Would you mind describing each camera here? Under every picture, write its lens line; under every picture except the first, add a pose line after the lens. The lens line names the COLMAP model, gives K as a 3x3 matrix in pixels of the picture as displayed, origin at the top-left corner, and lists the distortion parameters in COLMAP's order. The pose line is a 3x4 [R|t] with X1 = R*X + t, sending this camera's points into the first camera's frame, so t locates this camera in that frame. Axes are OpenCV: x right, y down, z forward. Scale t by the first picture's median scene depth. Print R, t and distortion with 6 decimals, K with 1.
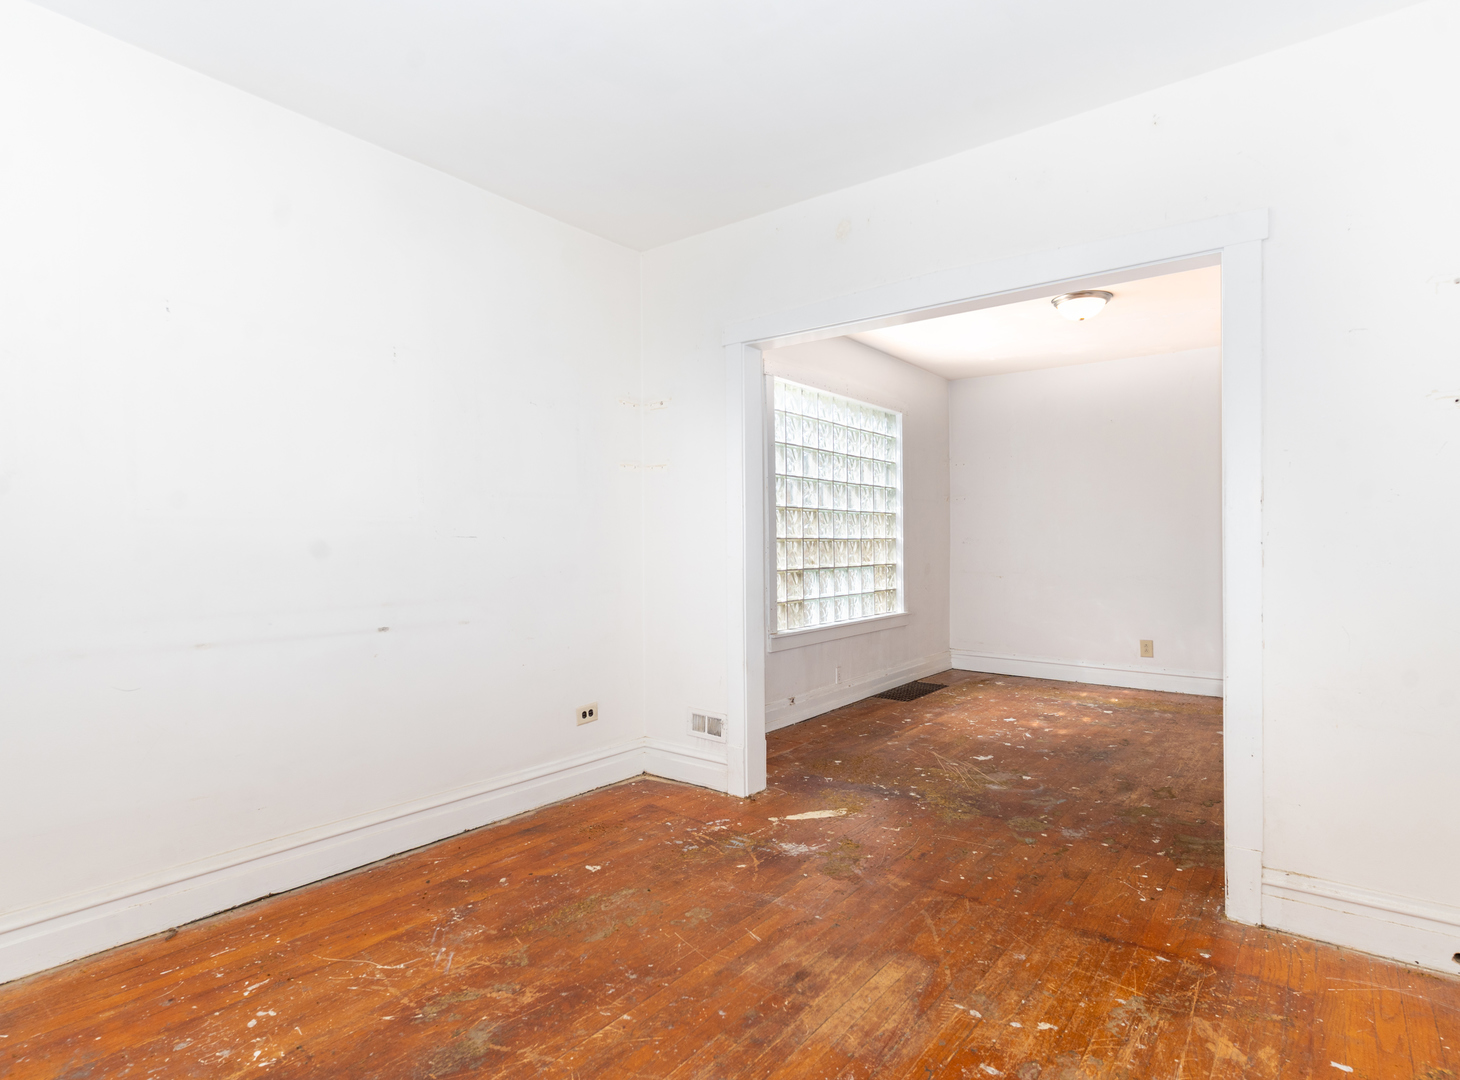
lens RADIAL K [[775.5, 0, 727.3], [0, 775.5, 545.7], [0, 0, 1]] dist [-0.000895, 0.000523]
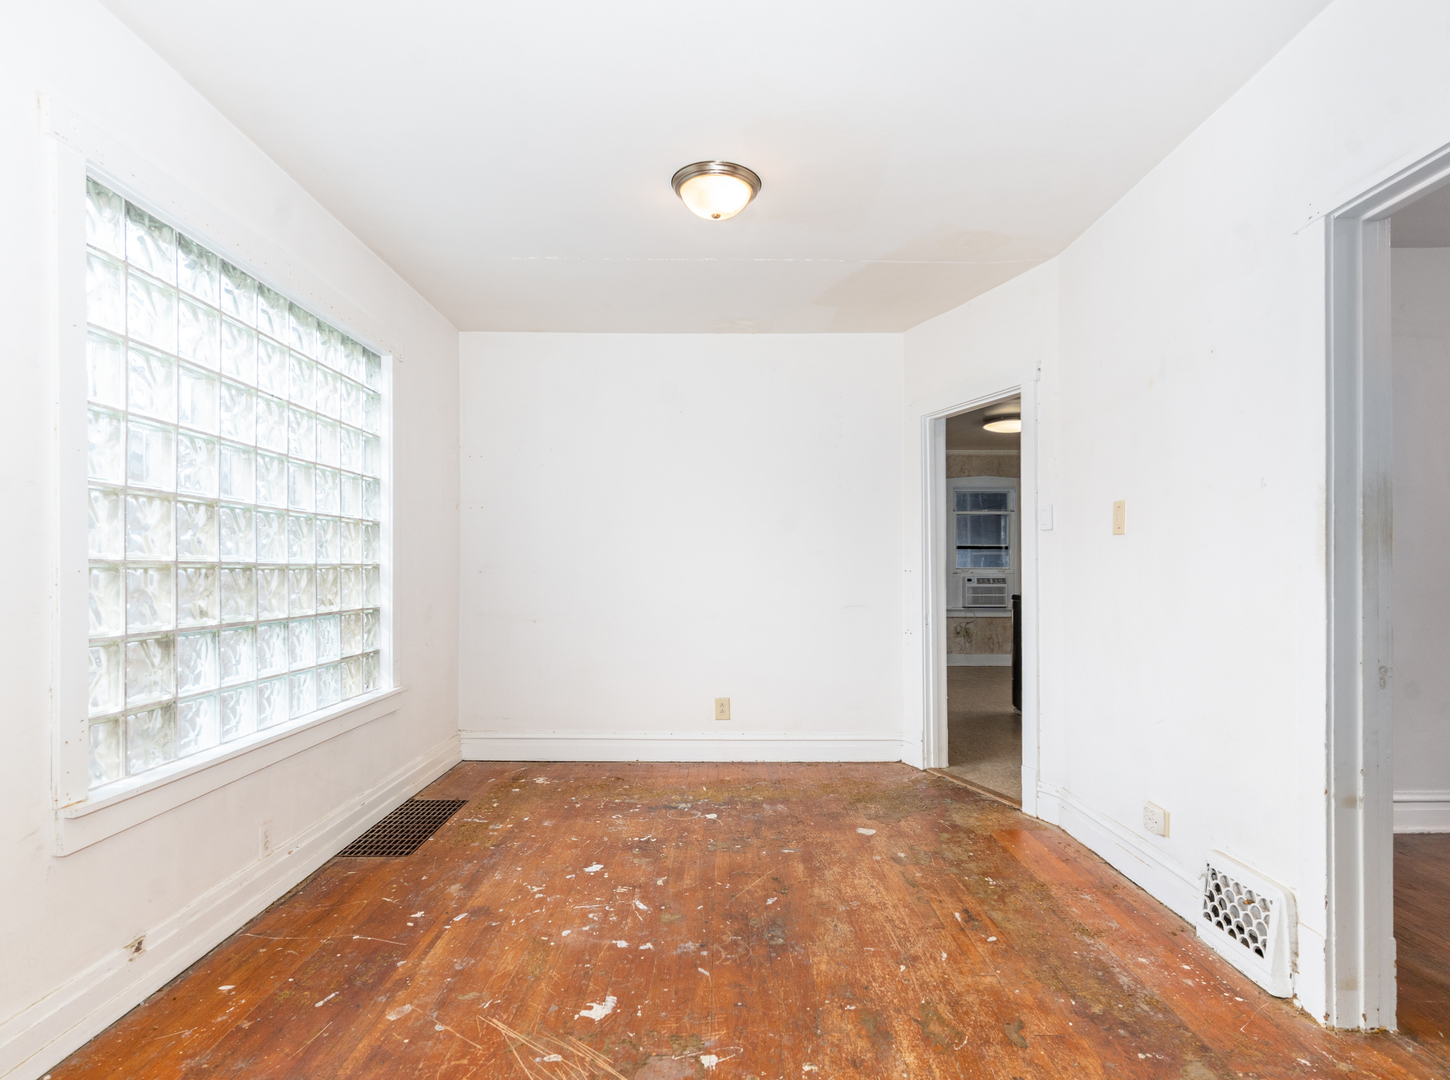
lens RADIAL K [[782.1, 0, 725.4], [0, 782.1, 562.3], [0, 0, 1]] dist [0.003633, 0.000736]
pose [[0.783702, 0.009316, 0.621067, 0.082563], [0.000094, 0.999886, -0.015118, -0.003188], [-0.621137, 0.011906, 0.783611, 0.568519]]
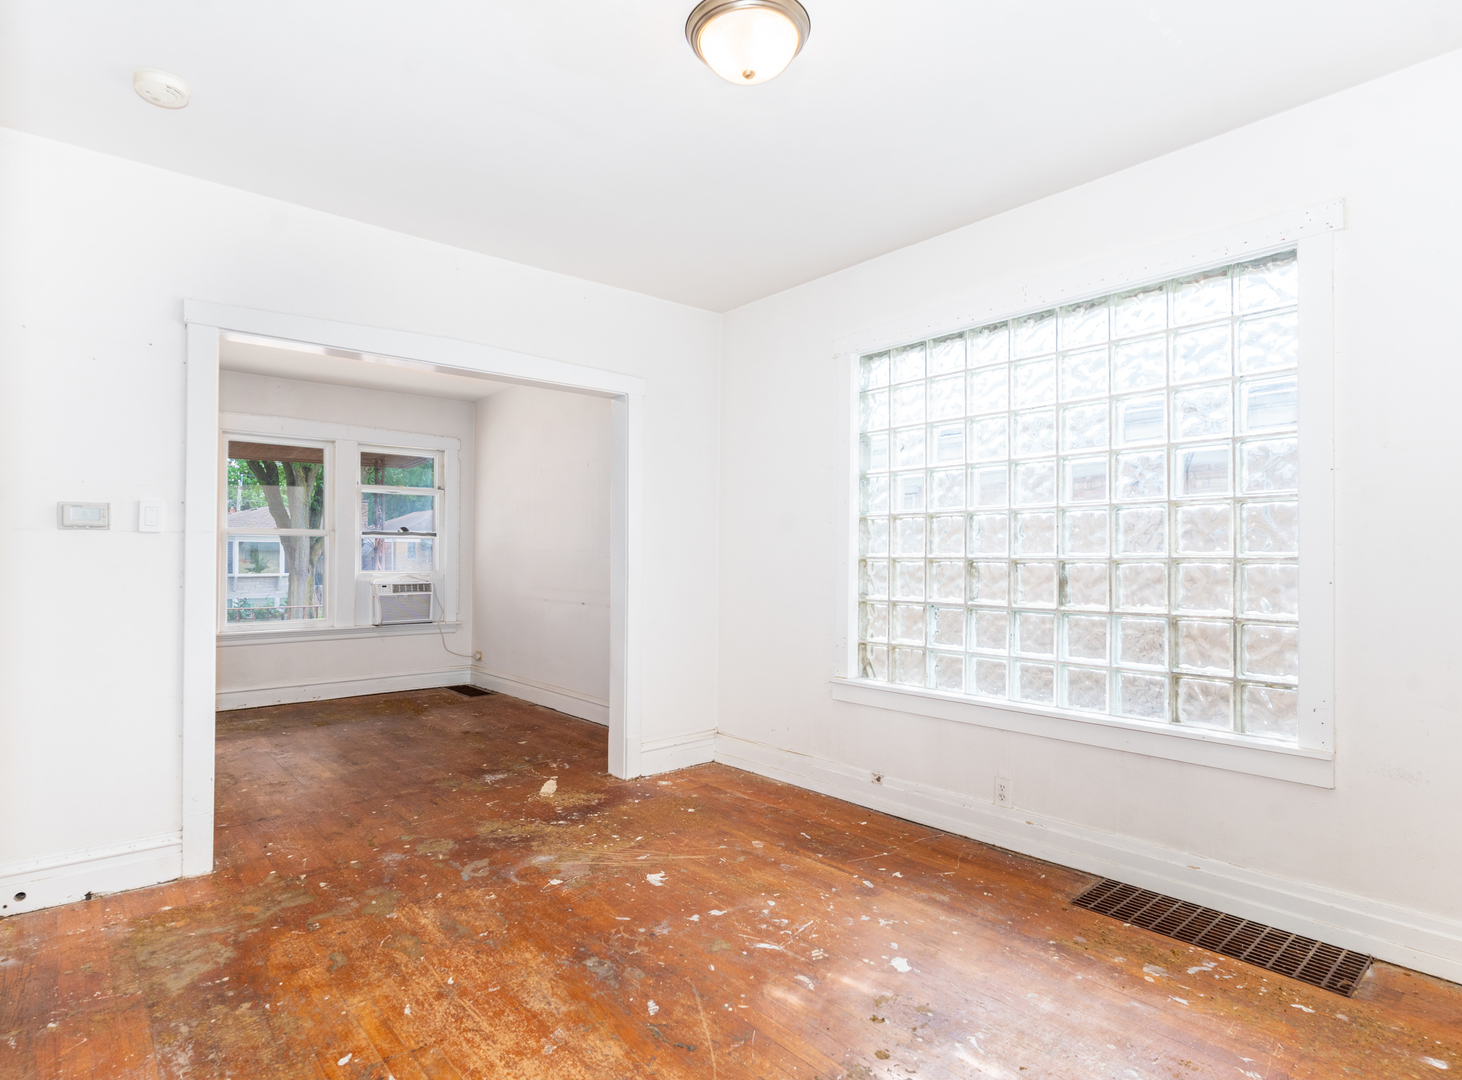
lens RADIAL K [[776.6, 0, 728.3], [0, 776.6, 545.7], [0, 0, 1]] dist [-0.000895, 0.000523]
pose [[-0.182856, -0.011822, -0.983069, 1.021493], [-0.005900, 0.999923, -0.010927, -0.015254], [0.983122, 0.003802, -0.182912, 1.213554]]
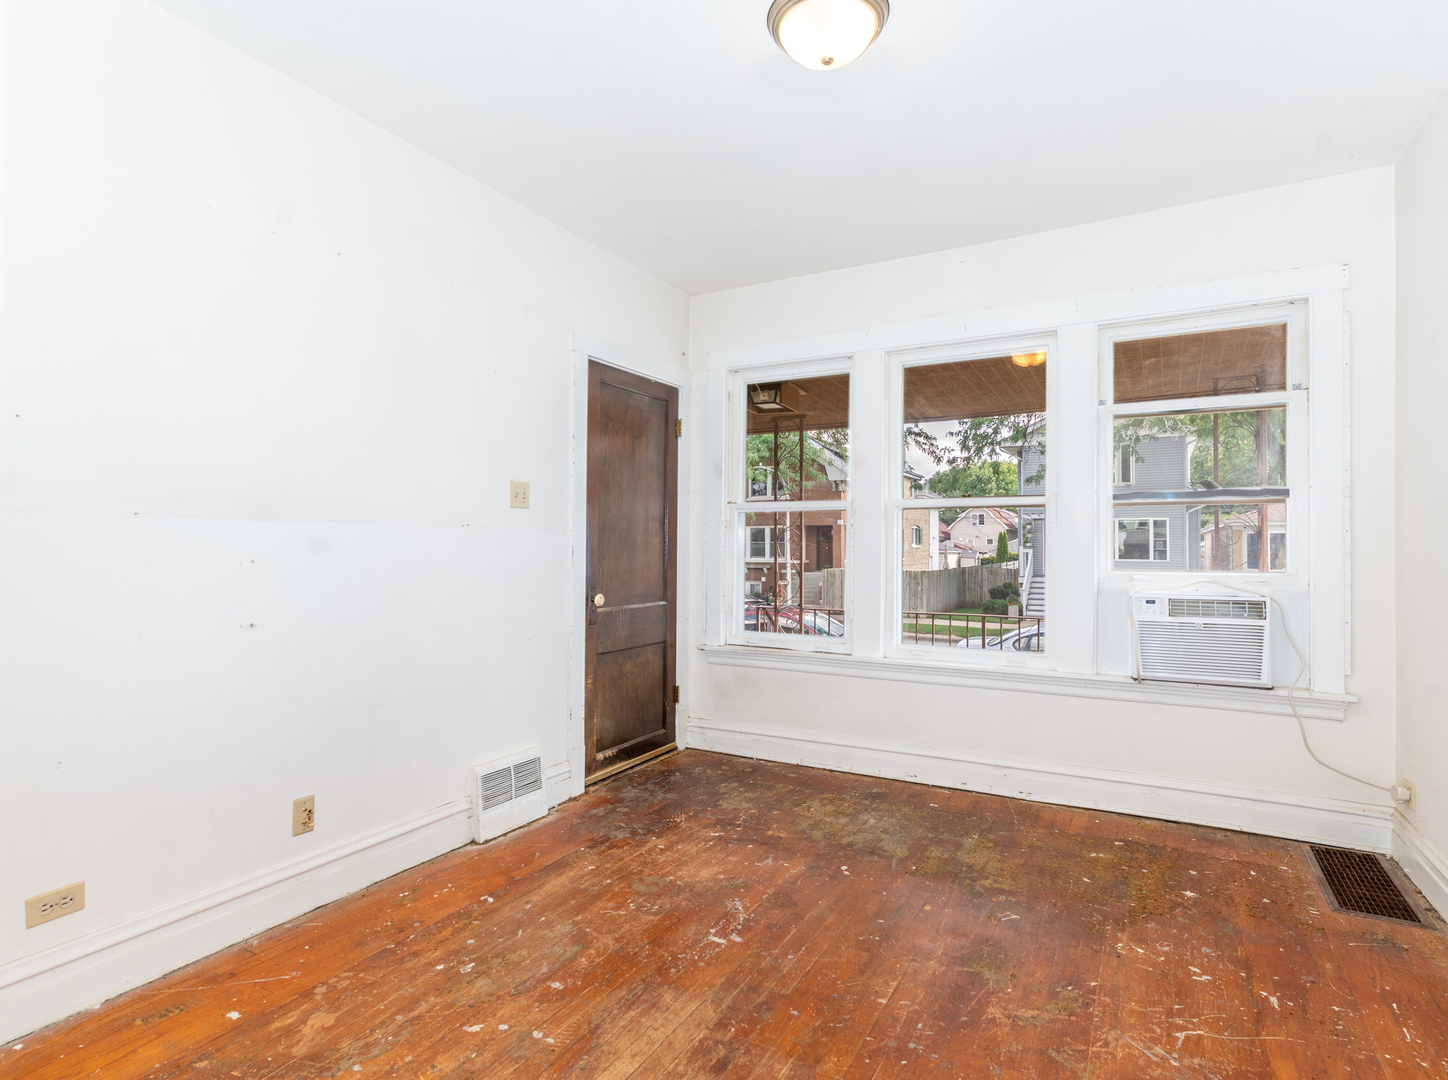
lens RADIAL K [[766.2, 0, 724.0], [0, 766.2, 540.0], [0, 0, 1]] dist [0.001087, 0.000267]
pose [[-0.987337, -0.000624, -0.158635, 0.112507], [0.000455, 0.999977, -0.006767, -0.002212], [0.158636, -0.006753, -0.987314, 0.918198]]
